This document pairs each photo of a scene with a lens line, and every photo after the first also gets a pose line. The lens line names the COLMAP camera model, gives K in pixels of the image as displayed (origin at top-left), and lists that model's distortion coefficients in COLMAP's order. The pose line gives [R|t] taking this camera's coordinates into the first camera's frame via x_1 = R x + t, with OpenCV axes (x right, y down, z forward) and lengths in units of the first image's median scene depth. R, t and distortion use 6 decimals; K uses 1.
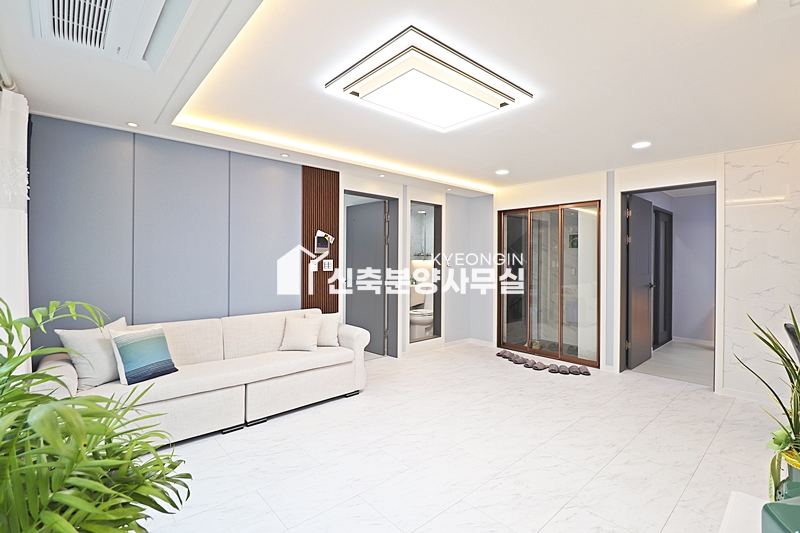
lens RADIAL K [[369.7, 0, 398.0], [0, 369.7, 259.2], [0, 0, 1]] dist [-0.000084, -0.013455]
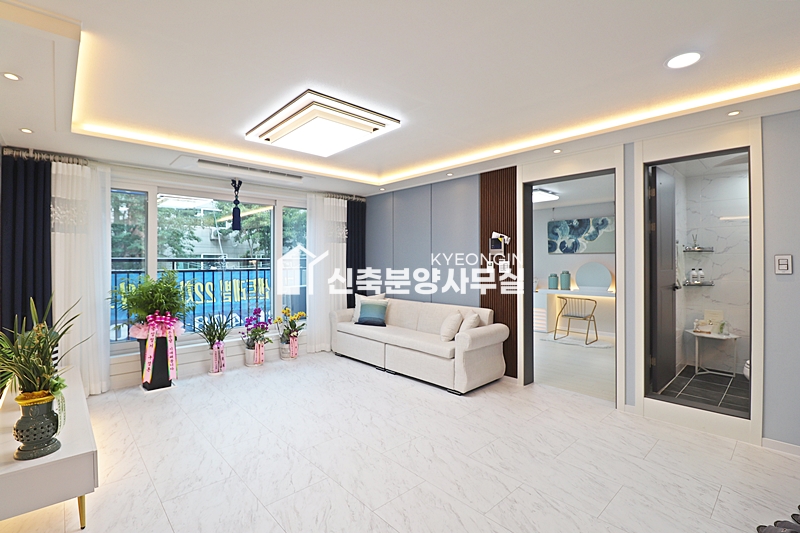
lens RADIAL K [[369.7, 0, 398.0], [0, 369.7, 259.2], [0, 0, 1]] dist [-0.000084, -0.013455]
pose [[0.018367, -0.012143, -0.999758, 0.811043], [0.002793, 0.999923, -0.012094, 0.007259], [0.999827, -0.002570, 0.018400, 0.742333]]
